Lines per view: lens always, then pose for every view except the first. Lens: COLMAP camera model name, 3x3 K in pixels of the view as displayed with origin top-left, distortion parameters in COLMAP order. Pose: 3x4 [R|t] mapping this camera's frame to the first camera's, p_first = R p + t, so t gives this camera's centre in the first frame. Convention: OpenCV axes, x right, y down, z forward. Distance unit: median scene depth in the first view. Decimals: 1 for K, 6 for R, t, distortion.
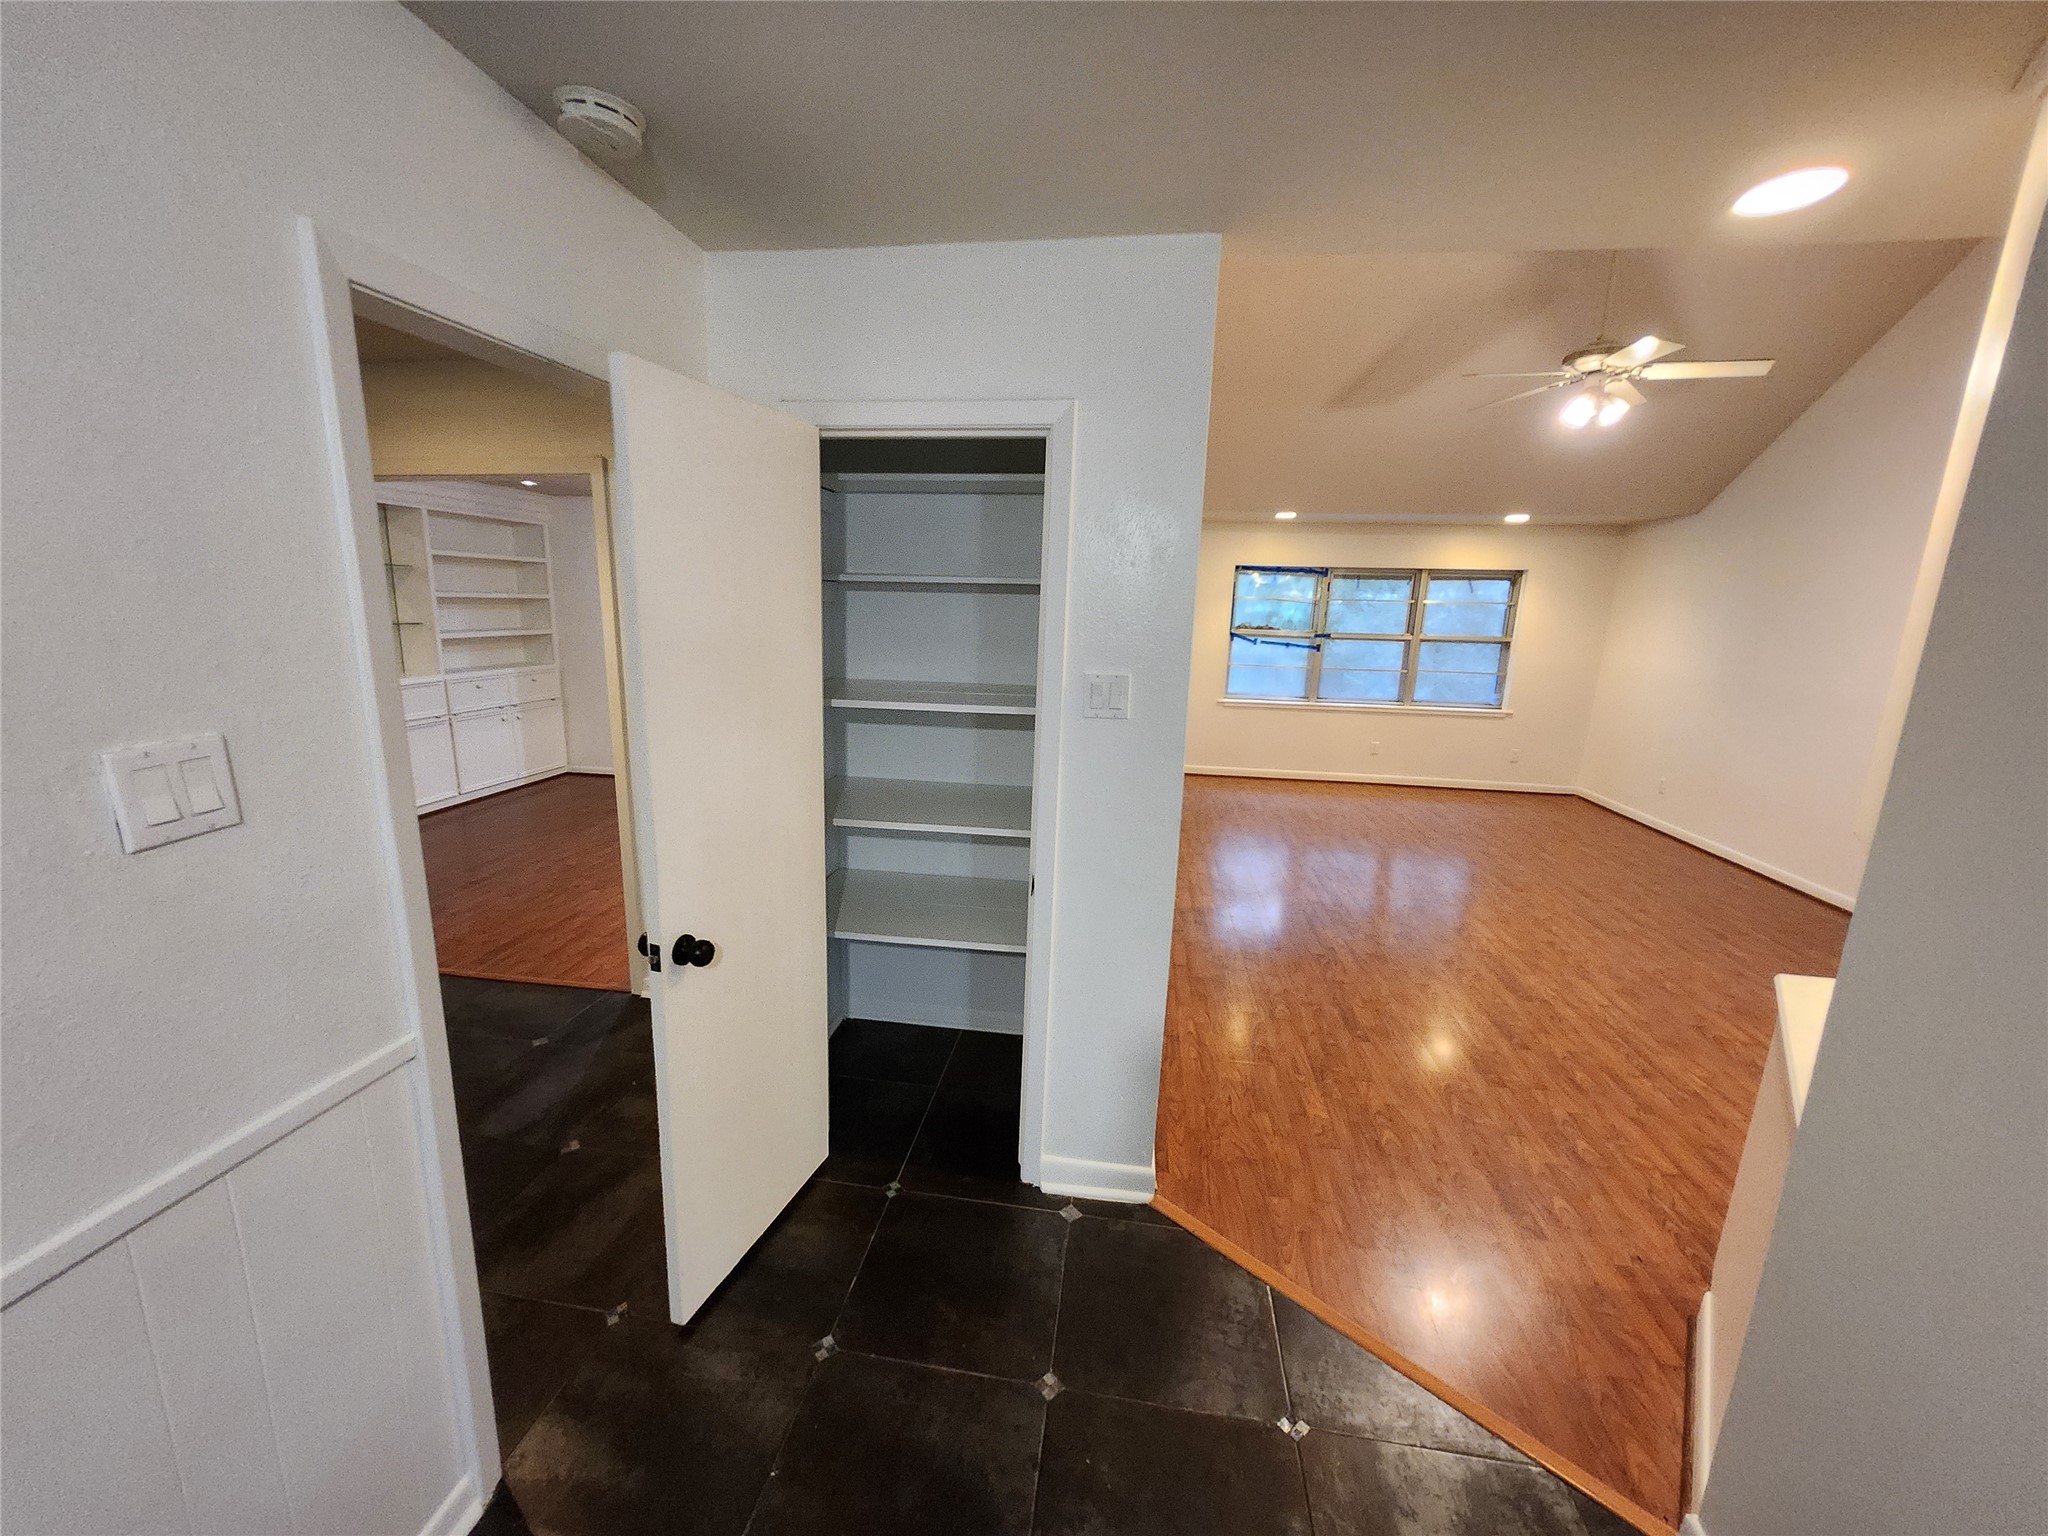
lens RADIAL K [[805.0, 0, 1014.6], [0, 805.0, 774.8], [0, 0, 1]] dist [-0.004188, -0.000546]
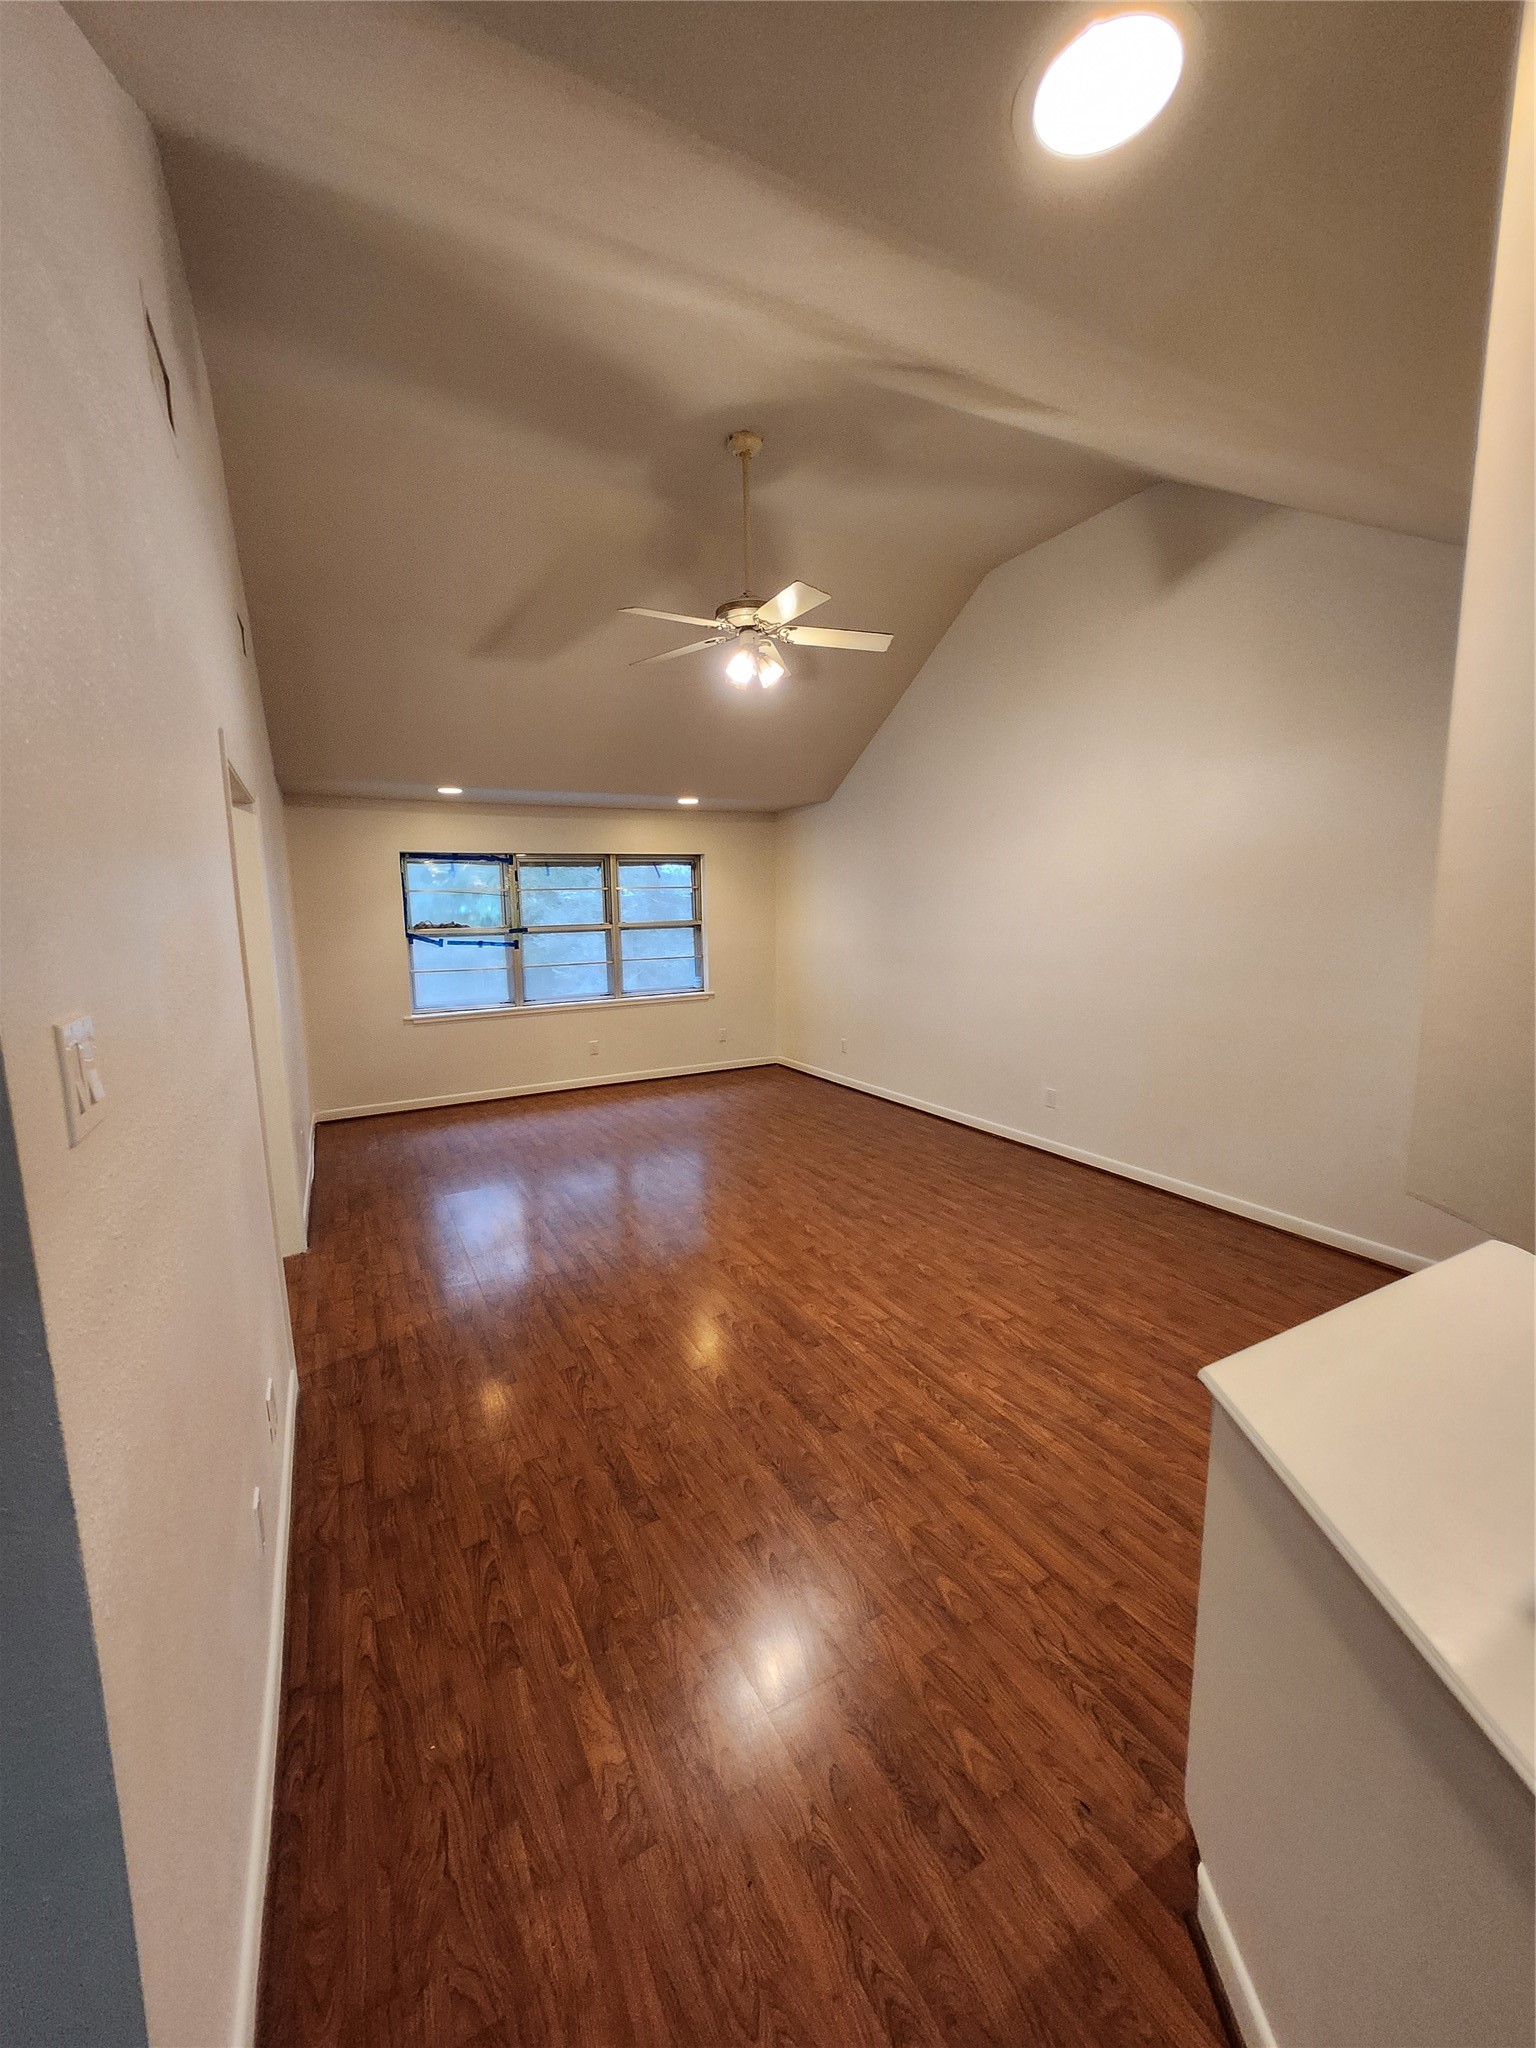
lens RADIAL K [[801.5, 0, 759.8], [0, 801.5, 1019.3], [0, 0, 1]] dist [0.000163, 0.000373]
pose [[0.801095, -0.127826, 0.584729, 0.096226], [0.166634, 0.985936, -0.012761, -0.030337], [-0.574874, 0.107659, 0.811128, 0.204567]]
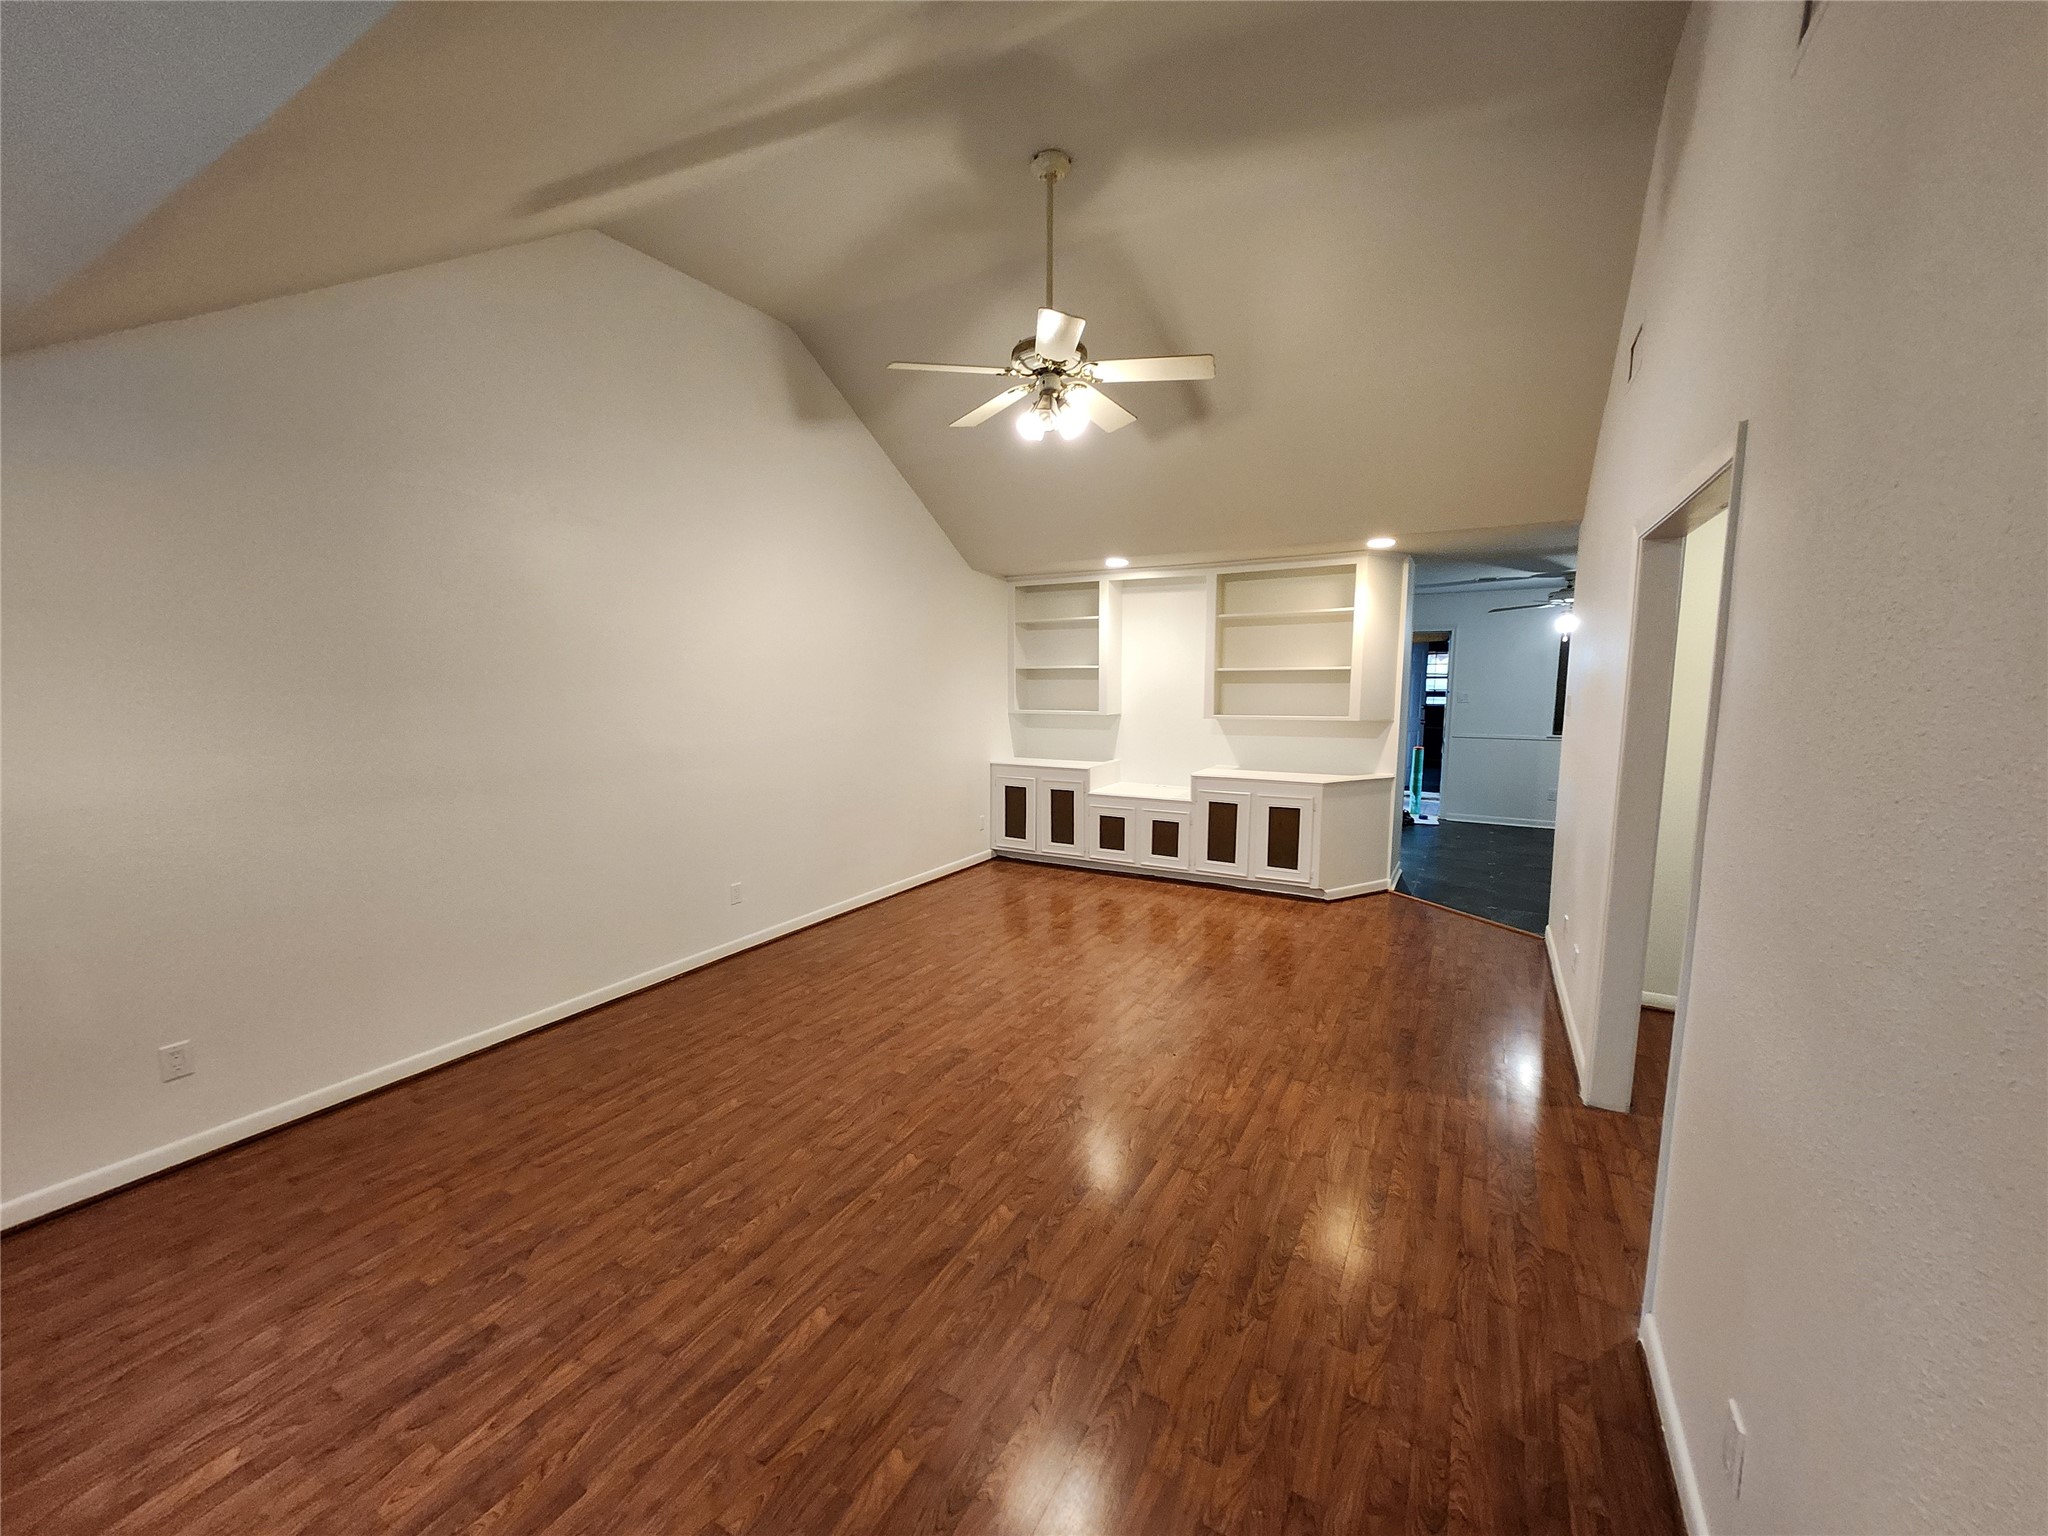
lens RADIAL K [[801.5, 0, 1020.0], [0, 801.5, 773.1], [0, 0, 1]] dist [0.000163, 0.000373]
pose [[-0.932044, -0.069959, 0.355527, 0.304422], [0.052233, 0.944996, 0.322886, -0.267163], [-0.358560, 0.319514, -0.877123, 1.315581]]
